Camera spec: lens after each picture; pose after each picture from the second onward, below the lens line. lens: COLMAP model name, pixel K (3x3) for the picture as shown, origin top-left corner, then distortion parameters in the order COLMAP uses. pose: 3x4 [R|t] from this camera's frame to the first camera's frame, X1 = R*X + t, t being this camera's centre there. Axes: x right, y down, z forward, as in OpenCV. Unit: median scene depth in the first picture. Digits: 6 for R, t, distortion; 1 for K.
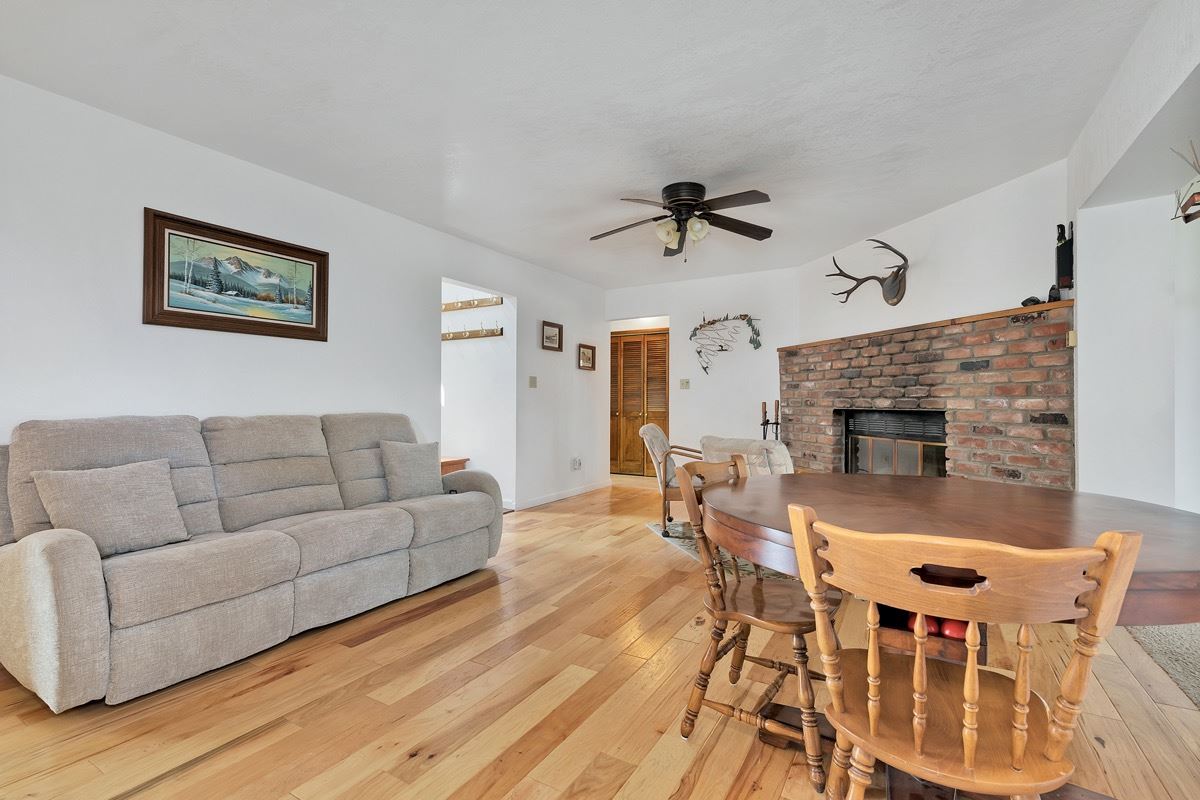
lens RADIAL K [[540.7, 0, 600.0], [0, 540.7, 400.0], [0, 0, 1]] dist [0.001919, -0.000342]
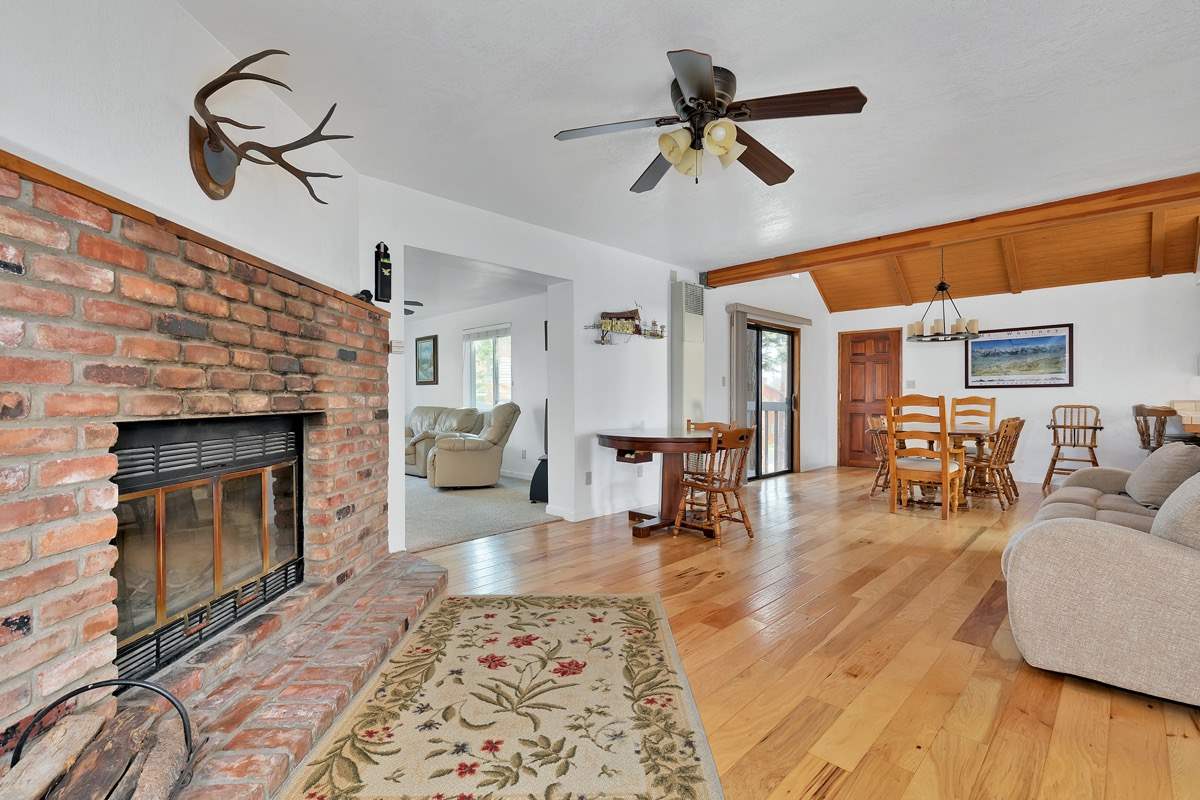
lens RADIAL K [[538.2, 0, 601.4], [0, 538.2, 411.5], [0, 0, 1]] dist [0.000635, -0.000306]
pose [[-0.970896, -0.000970, 0.239498, 0.111072], [0.004103, 0.999778, 0.020680, 0.006260], [-0.239465, 0.021061, -0.970677, 1.624441]]
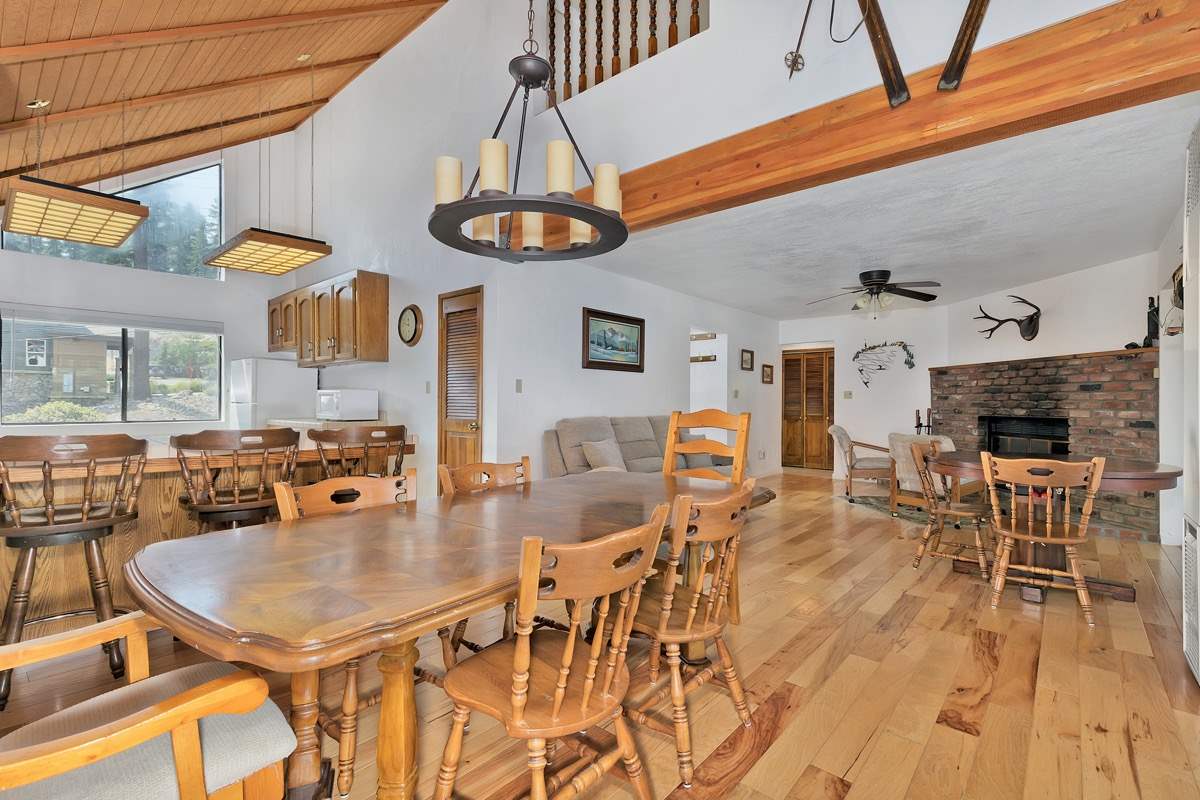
lens RADIAL K [[540.7, 0, 600.0], [0, 540.7, 400.0], [0, 0, 1]] dist [0.001919, -0.000342]
pose [[0.983795, 0.004774, -0.179235, -0.327812], [-0.005214, 0.999984, -0.001986, -0.019280], [0.179223, 0.002888, 0.983804, -0.636895]]
